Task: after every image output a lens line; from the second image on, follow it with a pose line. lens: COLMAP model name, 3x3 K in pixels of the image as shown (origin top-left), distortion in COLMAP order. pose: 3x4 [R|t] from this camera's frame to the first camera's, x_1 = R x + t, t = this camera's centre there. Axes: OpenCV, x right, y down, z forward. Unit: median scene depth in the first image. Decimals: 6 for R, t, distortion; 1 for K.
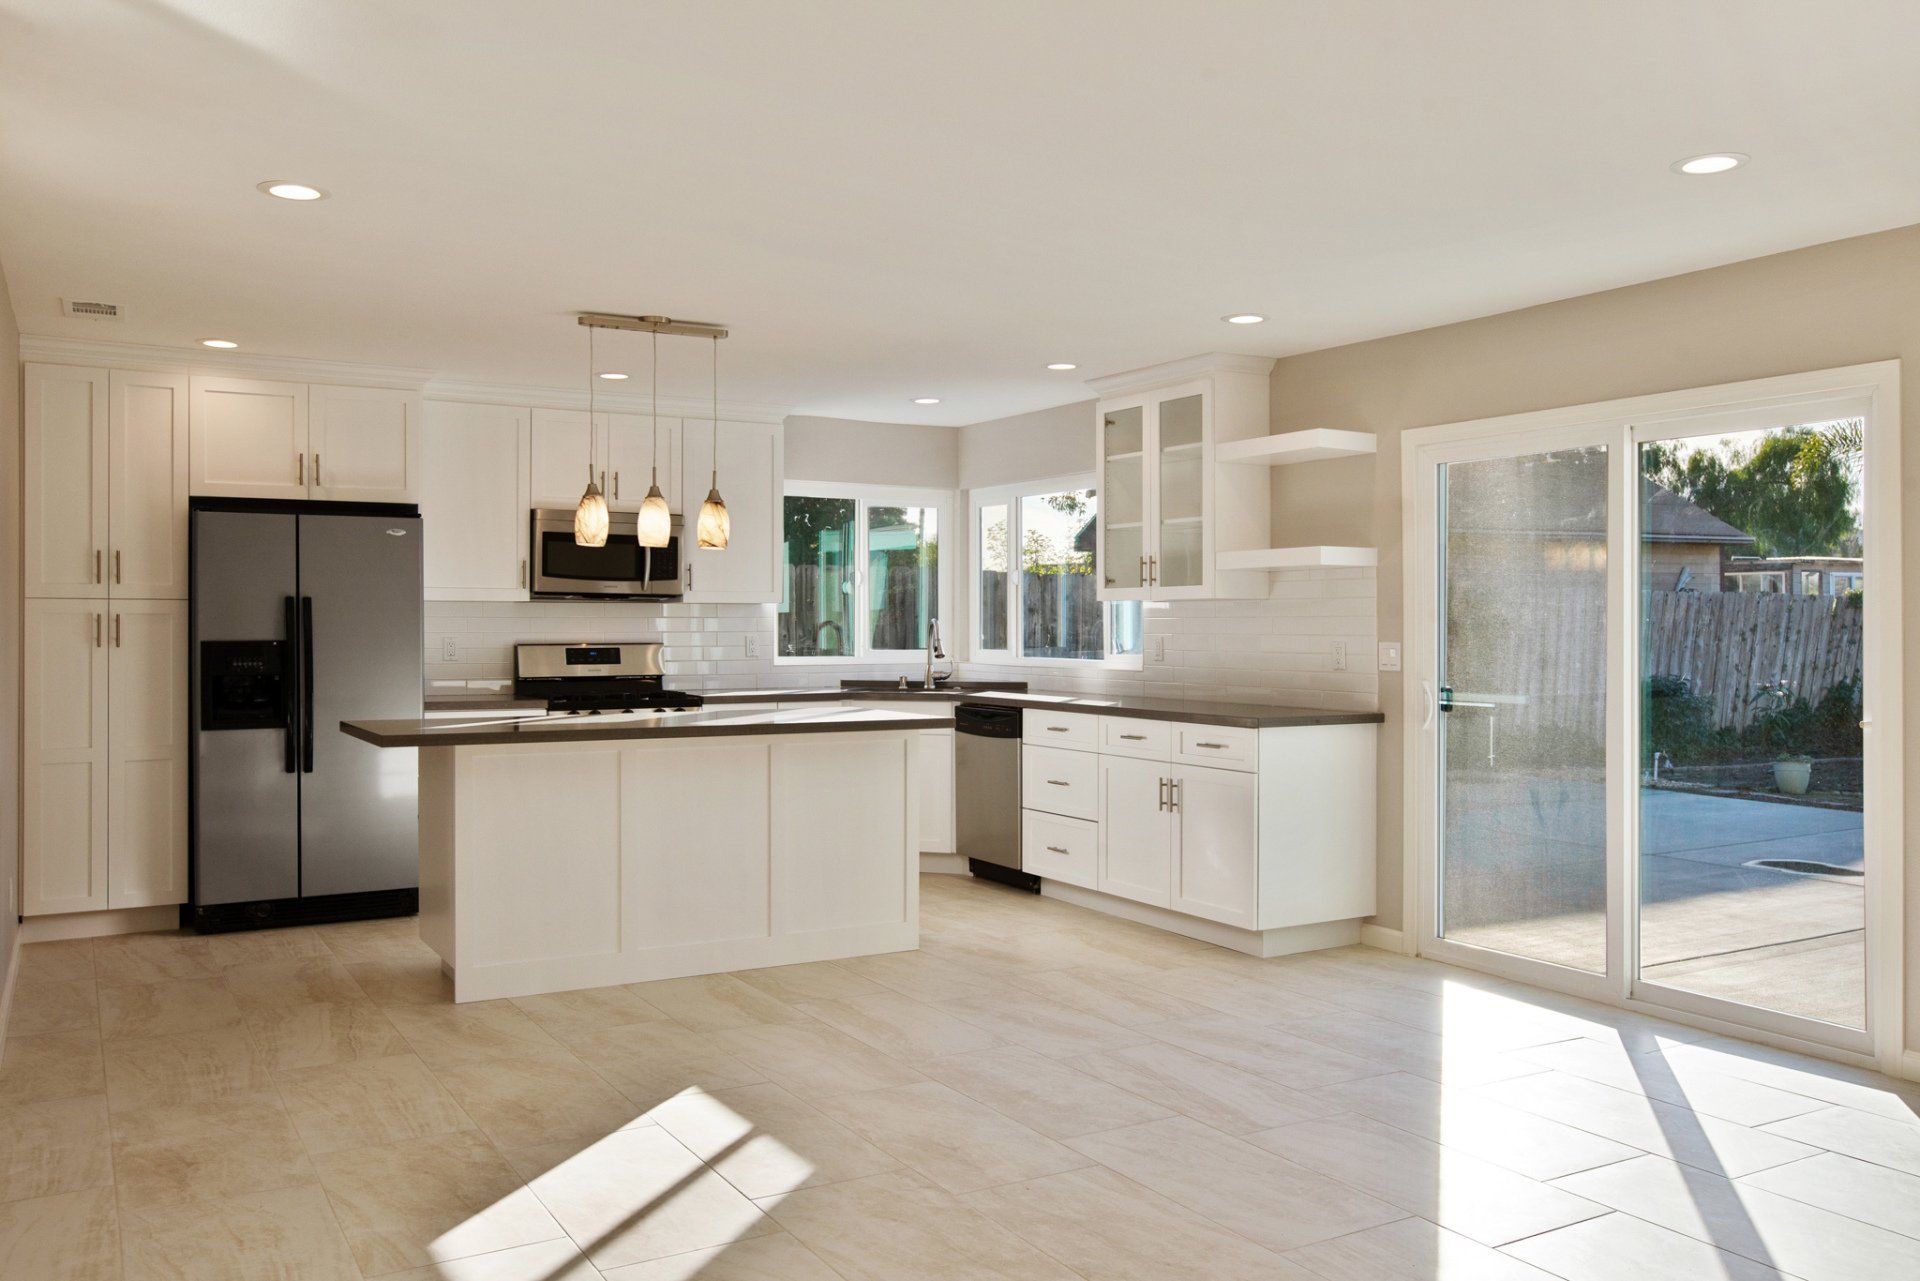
lens RADIAL K [[1551.0, 0, 960.0], [0, 1551.0, 640.5], [0, 0, 1]] dist [-0.058800, 0.110279]
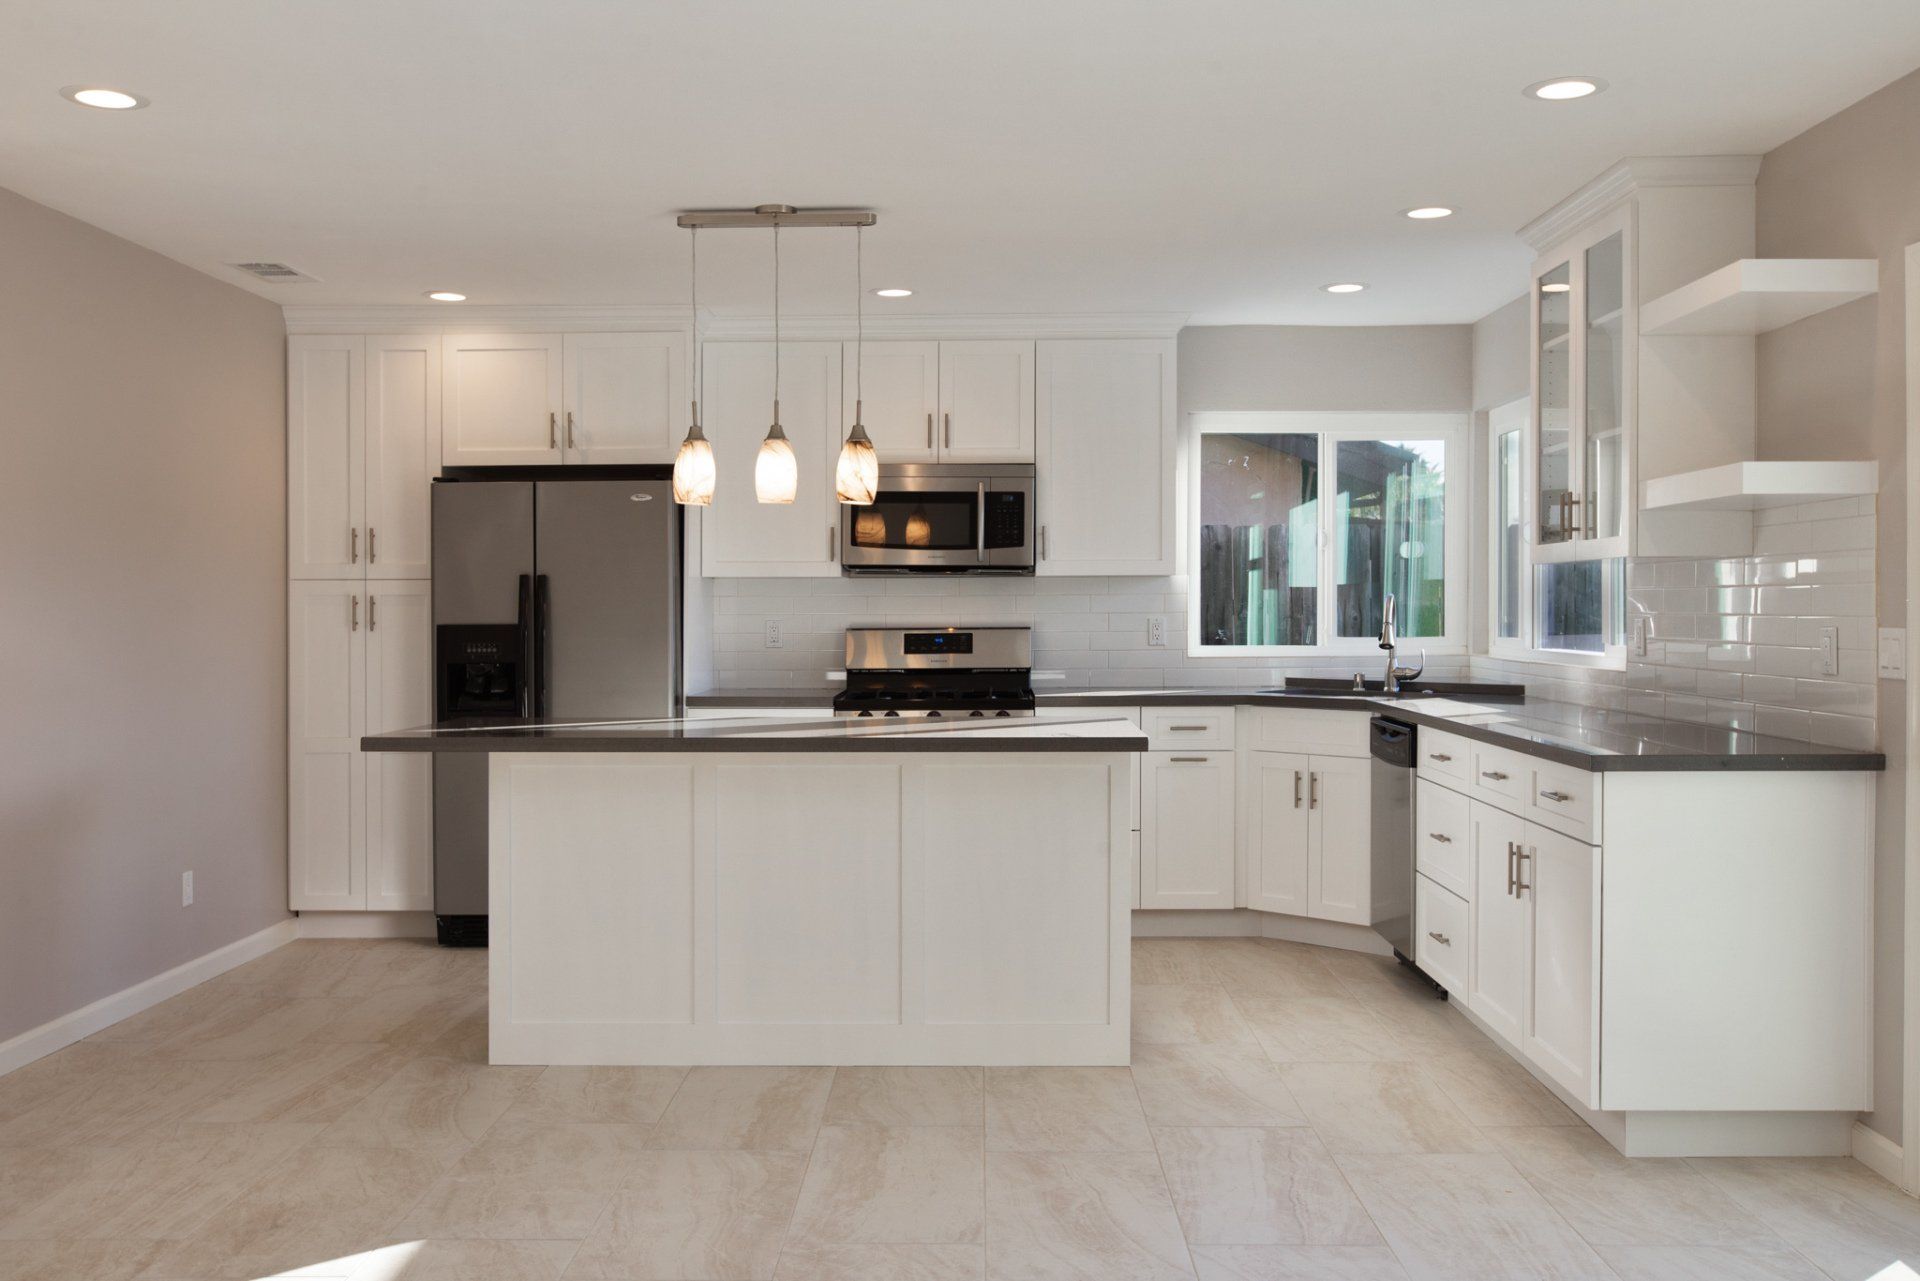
lens RADIAL K [[1764.1, 0, 955.2], [0, 1764.1, 618.1], [0, 0, 1]] dist [-0.008385, 0.004058]
pose [[0.853496, -0.001469, -0.521098, 0.291992], [-0.000244, 0.999995, -0.003219, -0.000215], [0.521100, 0.002874, 0.853491, 0.252426]]
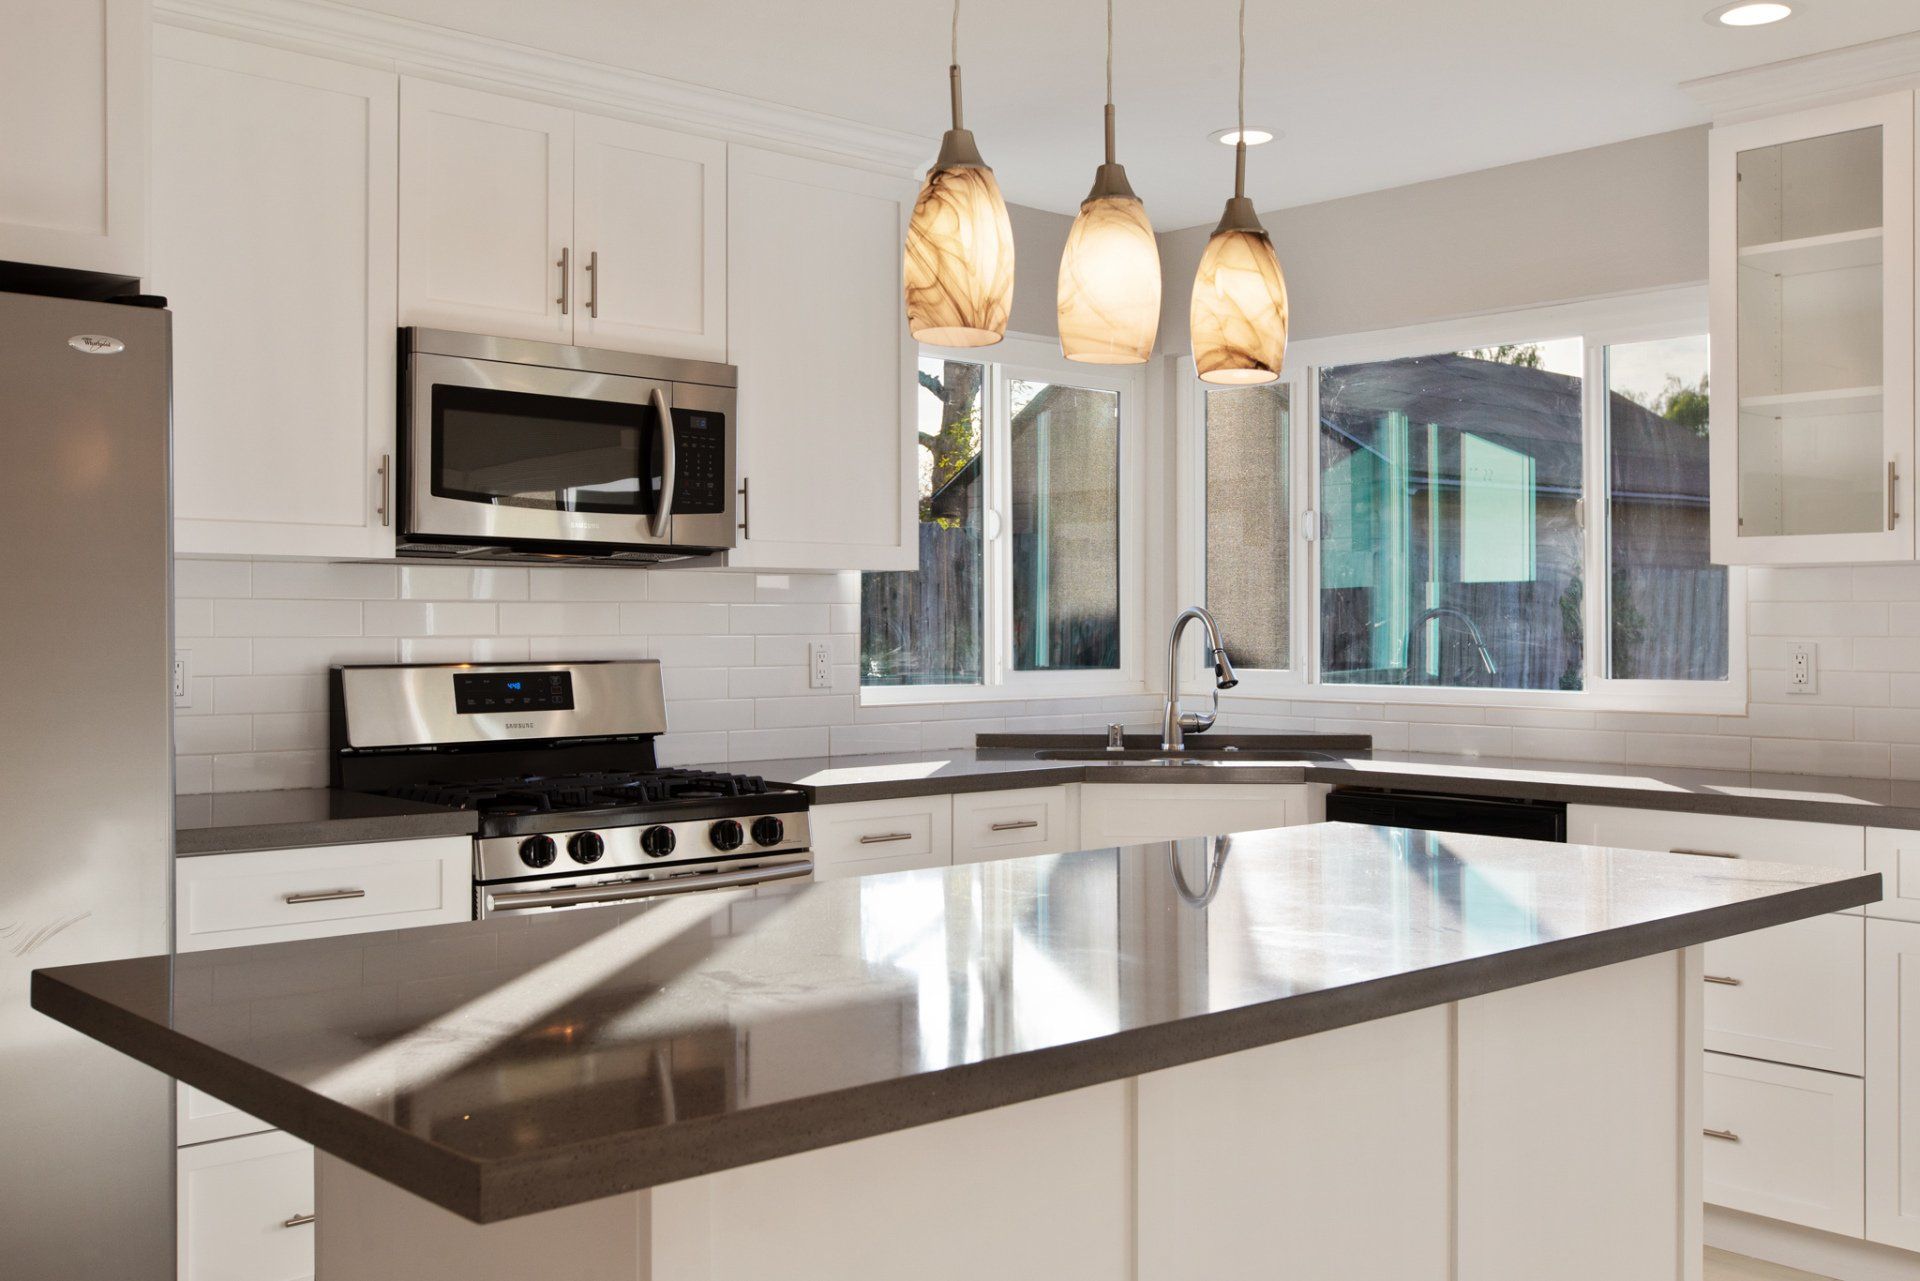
lens RADIAL K [[1876.3, 0, 960.0], [0, 1876.3, 640.5], [0, 0, 1]] dist [-0.006986, 0.002042]
pose [[0.976908, -0.002335, 0.213650, -0.265250], [0.003014, 0.999991, -0.002853, -0.002564], [-0.213641, 0.003432, 0.976906, 0.548610]]
